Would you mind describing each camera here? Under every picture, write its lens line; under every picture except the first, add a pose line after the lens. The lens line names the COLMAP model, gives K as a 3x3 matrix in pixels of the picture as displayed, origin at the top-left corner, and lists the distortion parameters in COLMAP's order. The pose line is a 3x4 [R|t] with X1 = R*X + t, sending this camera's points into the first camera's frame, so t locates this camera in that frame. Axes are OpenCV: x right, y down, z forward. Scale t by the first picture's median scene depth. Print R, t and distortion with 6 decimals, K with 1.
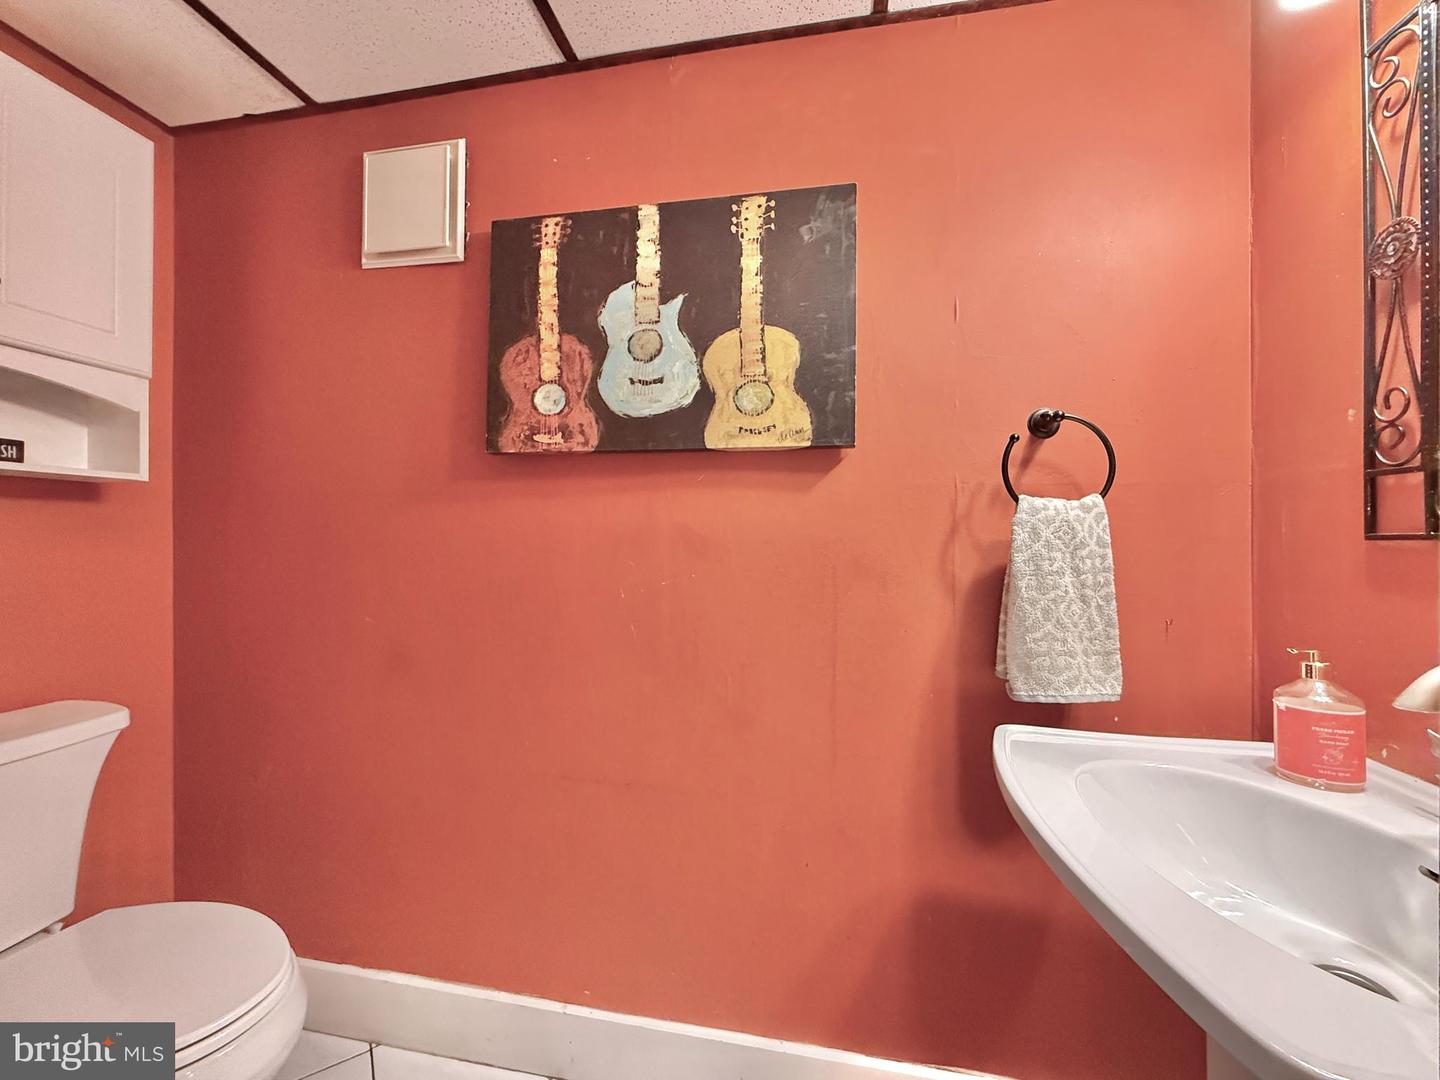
lens RADIAL K [[579.7, 0, 716.9], [0, 579.7, 537.0], [0, 0, 1]] dist [-0.004193, -0.000642]
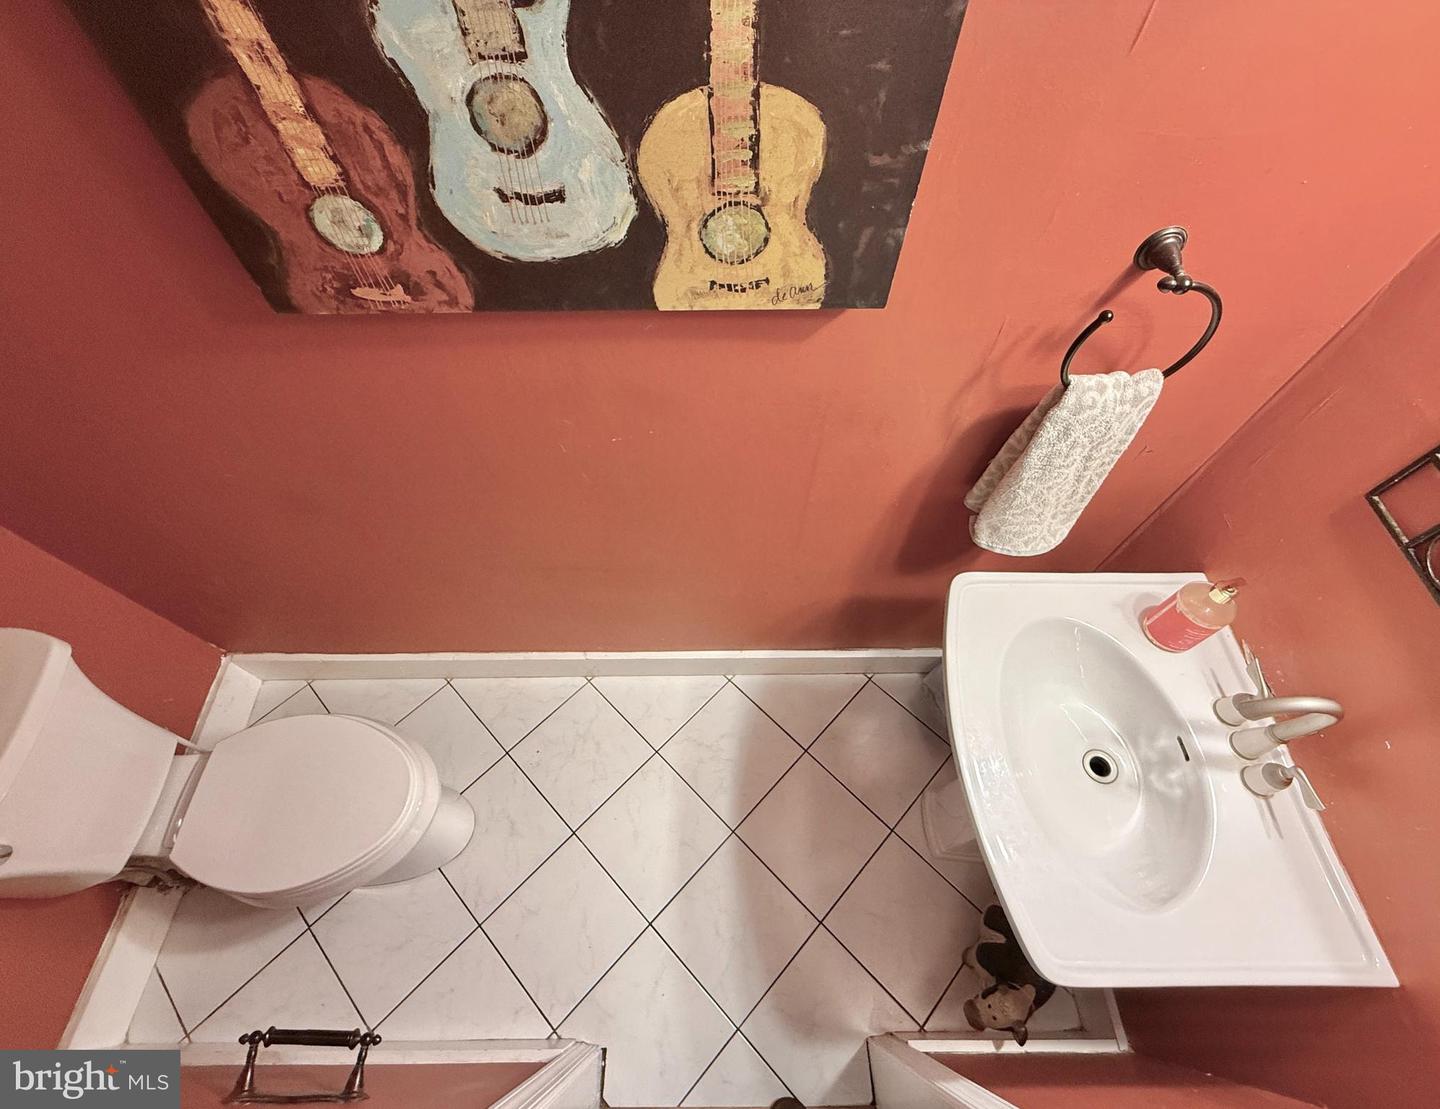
lens RADIAL K [[613.8, 0, 719.3], [0, 613.8, 553.6], [0, 0, 1]] dist [-0.004646, 0.000467]
pose [[0.981242, -0.162627, 0.103517, -0.065485], [-0.005148, 0.514679, 0.857368, -0.588996], [-0.192709, -0.841819, 0.504187, 0.419562]]
